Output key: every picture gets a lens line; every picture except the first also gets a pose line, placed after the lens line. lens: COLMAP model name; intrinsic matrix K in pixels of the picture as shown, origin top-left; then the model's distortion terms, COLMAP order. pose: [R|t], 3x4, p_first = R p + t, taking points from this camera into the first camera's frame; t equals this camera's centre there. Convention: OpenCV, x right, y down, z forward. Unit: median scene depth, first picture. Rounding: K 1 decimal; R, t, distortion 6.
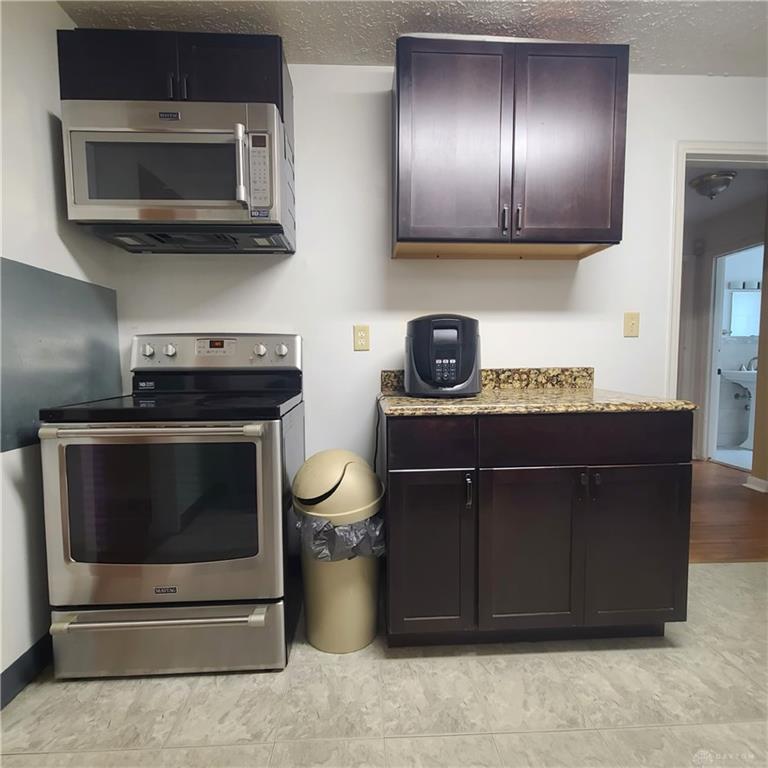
lens RADIAL K [[421.6, 0, 382.6], [0, 421.6, 385.7], [0, 0, 1]] dist [-0.003344, -0.000375]
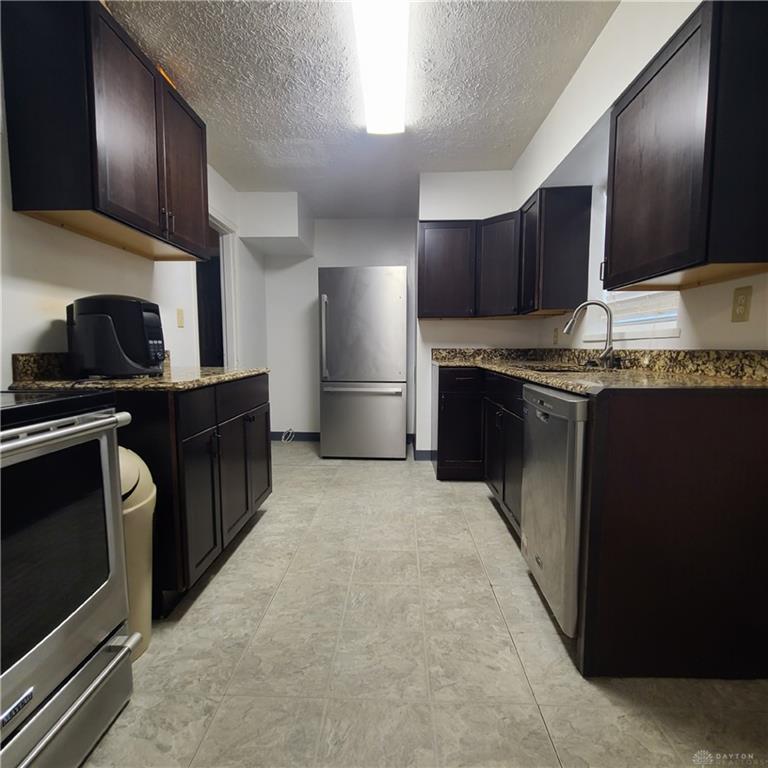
lens RADIAL K [[421.6, 0, 382.3], [0, 421.6, 383.3], [0, 0, 1]] dist [-0.003344, -0.000375]
pose [[0.080549, -0.081006, 0.993453, -1.041763], [0.068054, 0.994813, 0.075599, 0.006283], [-0.994425, 0.061519, 0.085644, 0.391955]]
